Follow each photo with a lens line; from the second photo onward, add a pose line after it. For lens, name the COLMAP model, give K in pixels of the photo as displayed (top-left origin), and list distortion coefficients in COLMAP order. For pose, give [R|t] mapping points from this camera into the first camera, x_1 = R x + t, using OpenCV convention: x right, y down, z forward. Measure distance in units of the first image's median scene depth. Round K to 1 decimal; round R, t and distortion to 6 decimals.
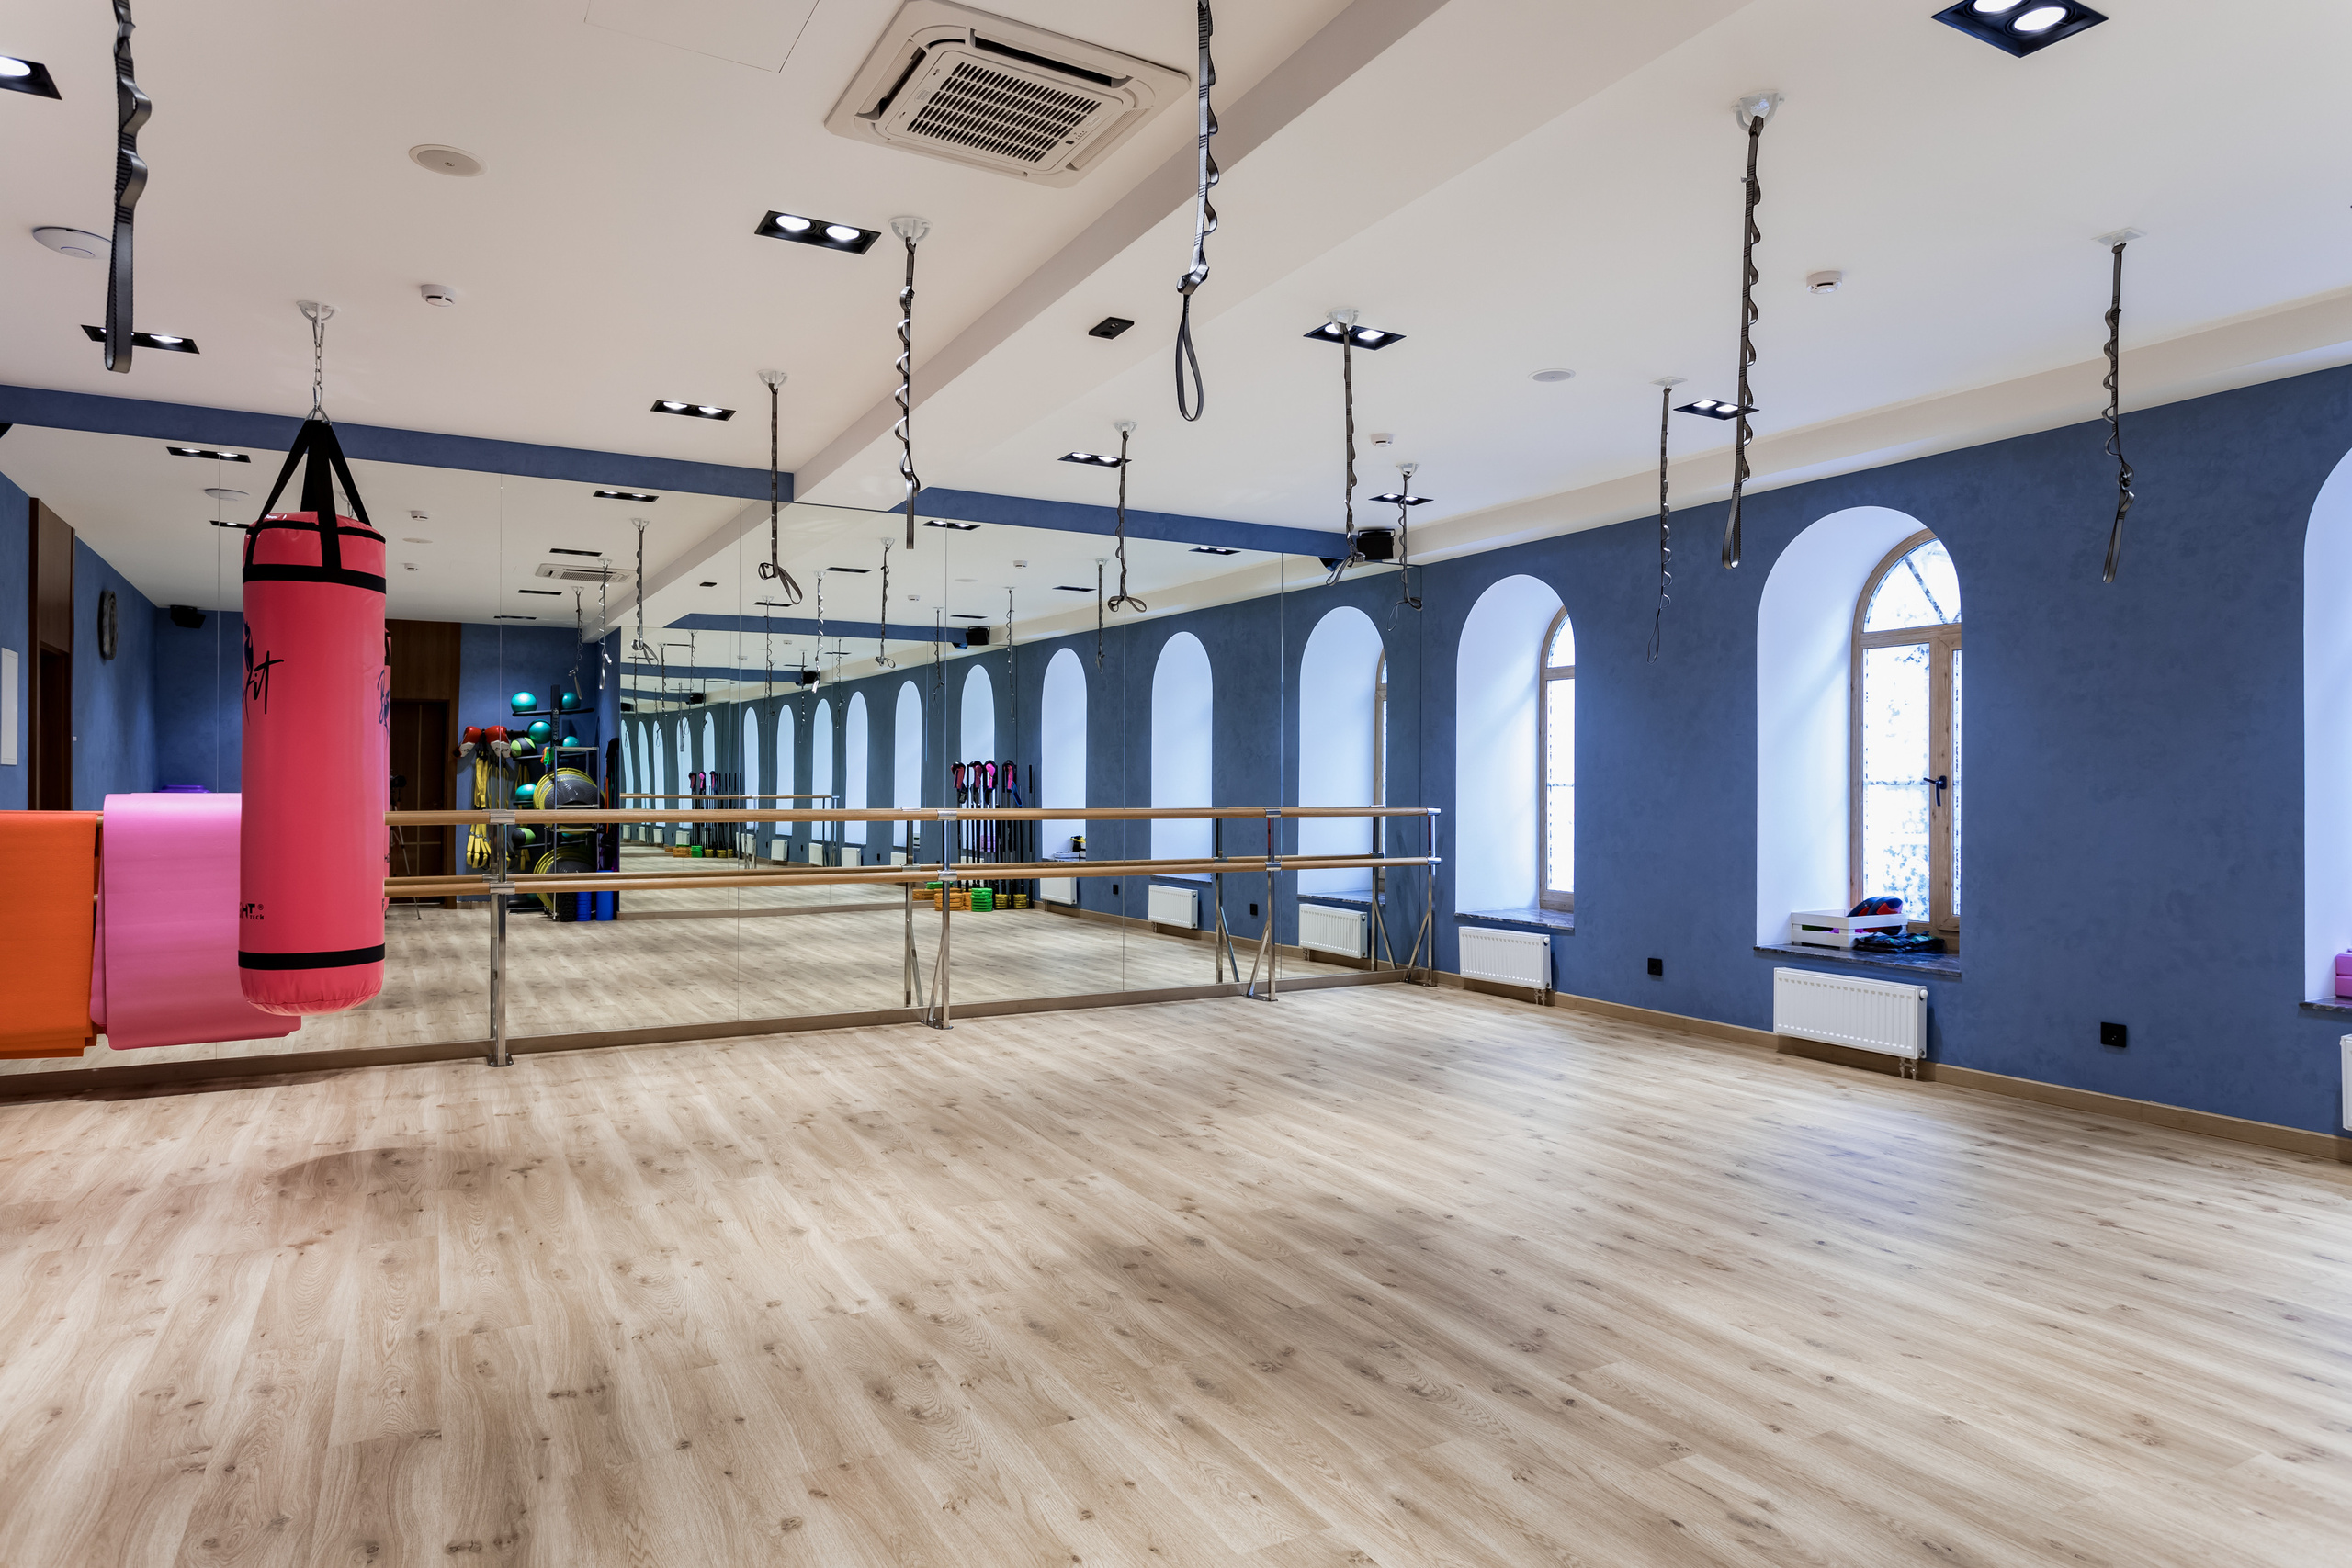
lens RADIAL K [[1385.9, 0, 1191.8], [0, 1385.9, 783.1], [0, 0, 1]] dist [-0.014605, 0.006731]
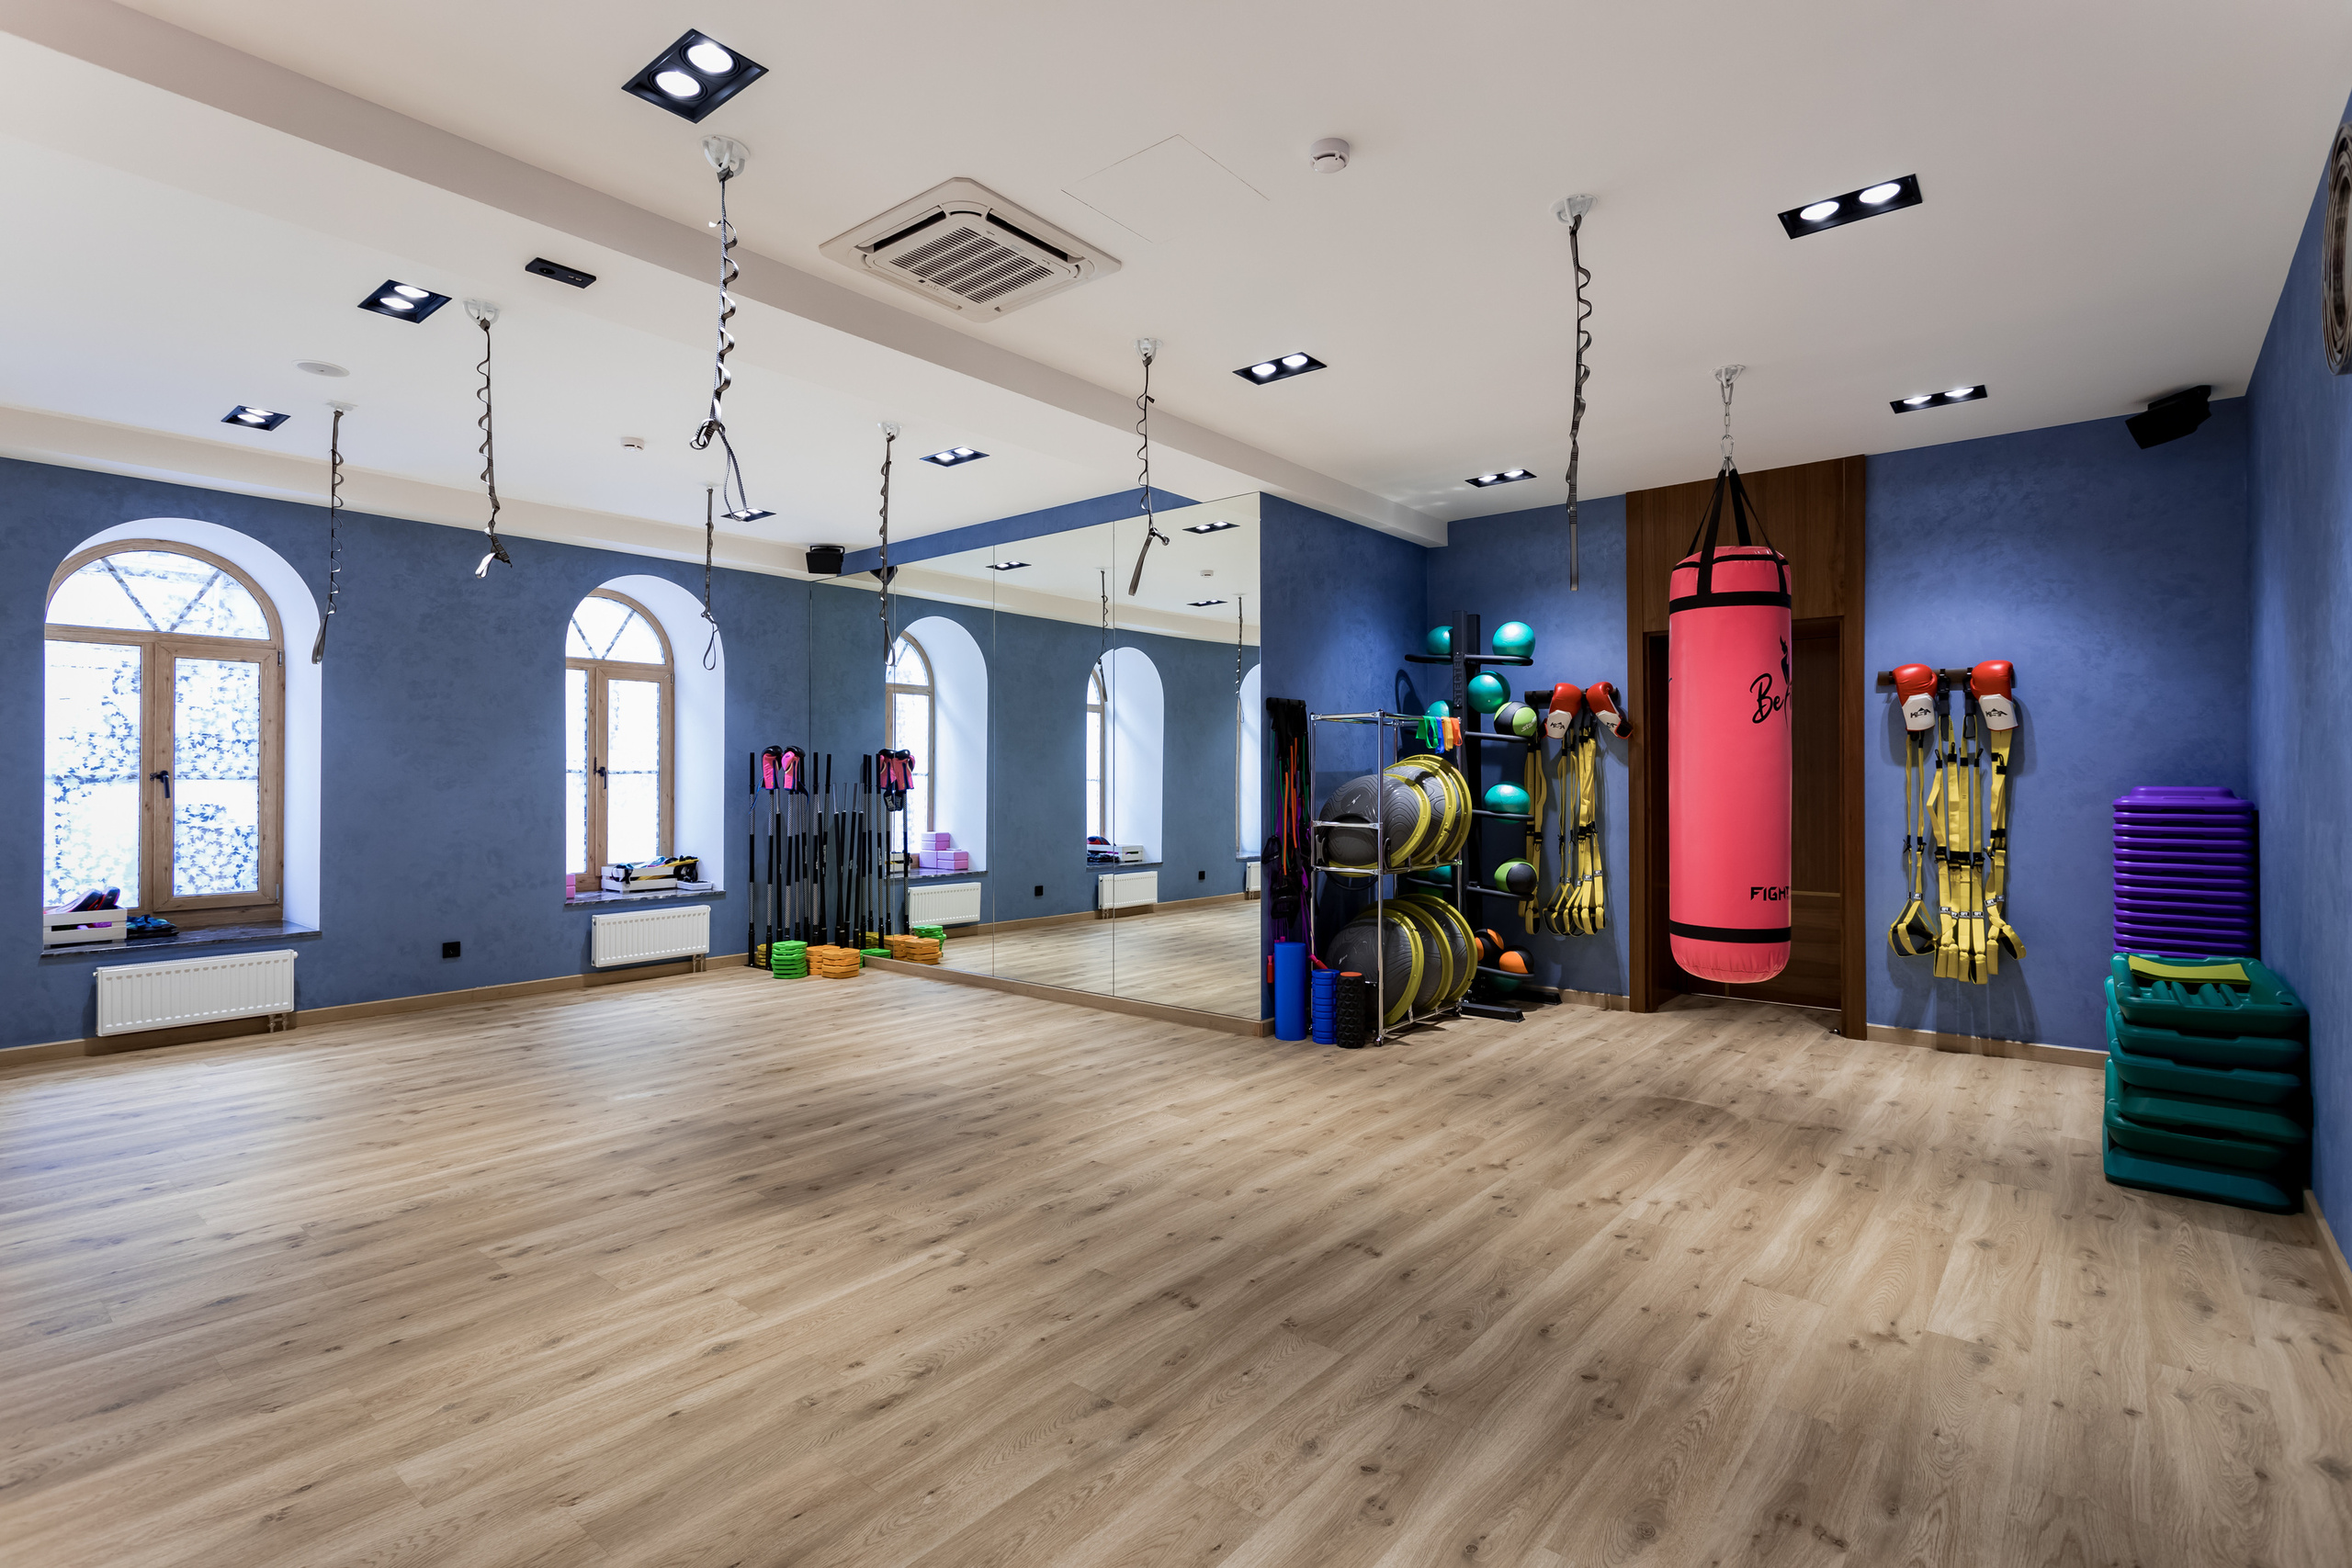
lens RADIAL K [[1130.1, 0, 1154.7], [0, 1130.1, 779.6], [0, 0, 1]] dist [0.001468, 0.002190]
pose [[-0.356898, -0.003178, 0.934138, -1.090892], [-0.002950, 0.999993, 0.002276, -0.004204], [-0.934139, -0.001943, -0.356905, 1.114217]]
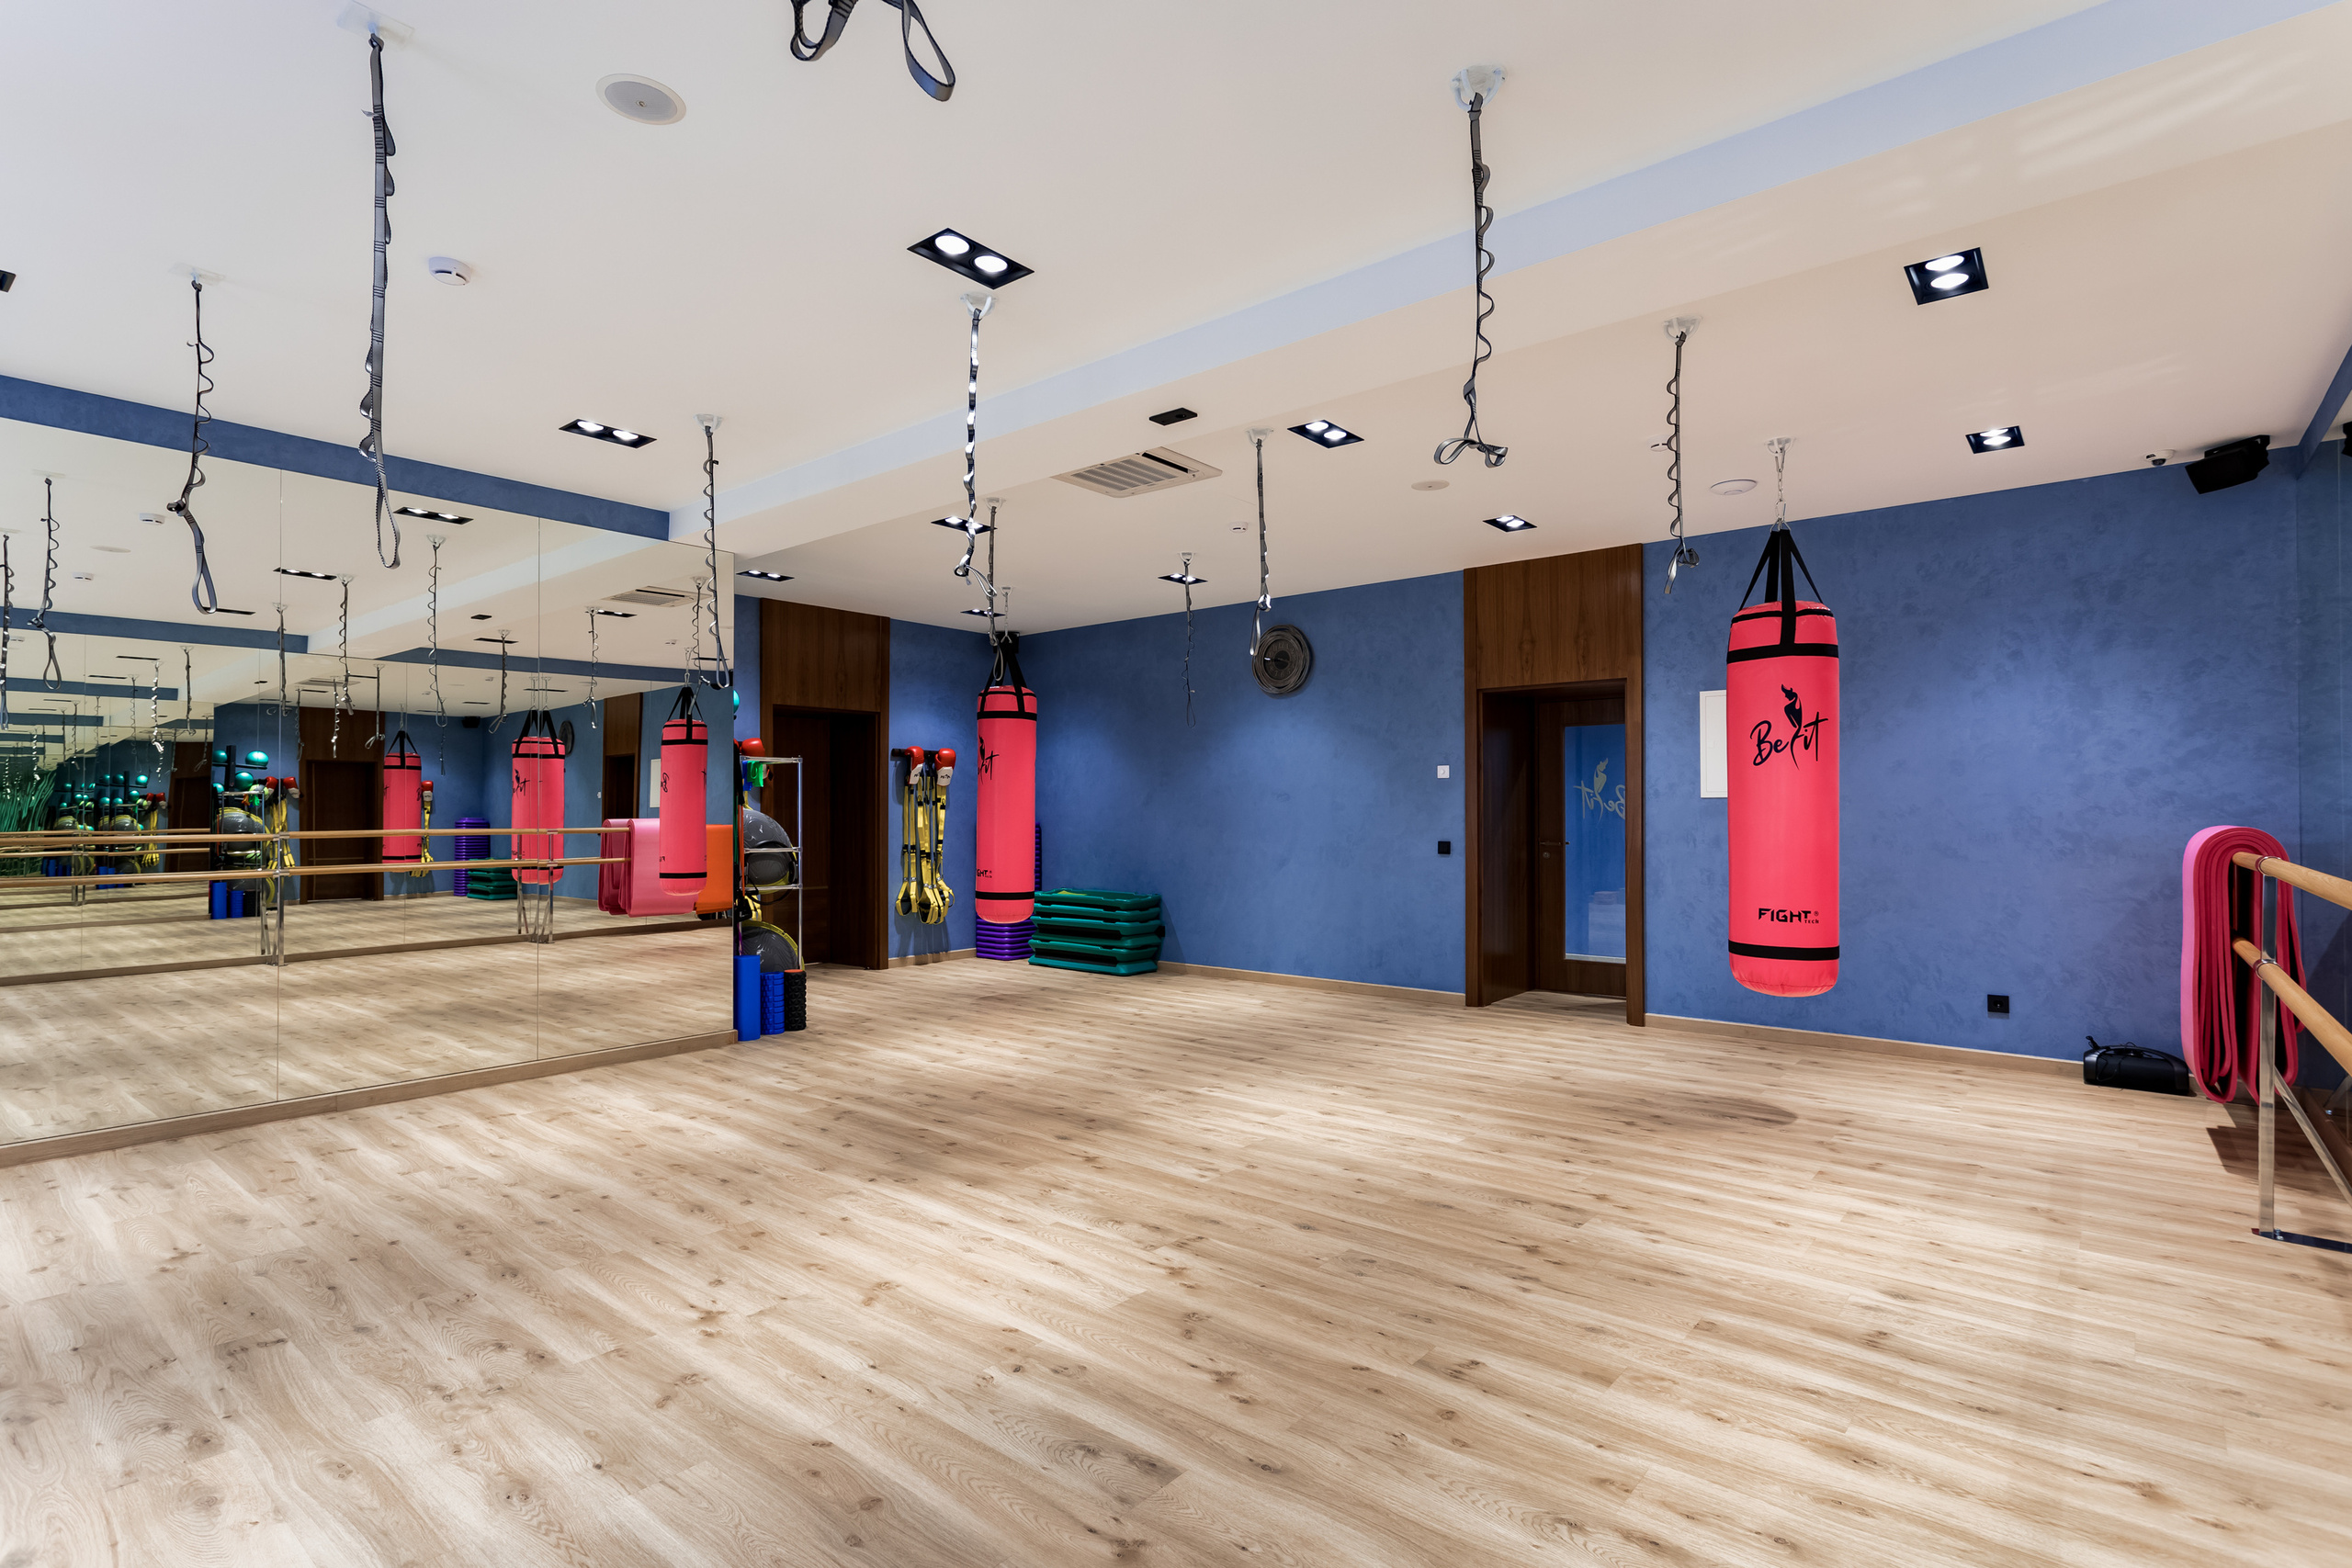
lens RADIAL K [[1130.1, 0, 1195.6], [0, 1130.1, 809.8], [0, 0, 1]] dist [0.001468, 0.002190]
pose [[-0.928277, -0.002734, -0.371879, 0.335793], [-0.001141, 0.999989, -0.004505, 0.002191], [0.371888, -0.003758, -0.928270, 2.319785]]
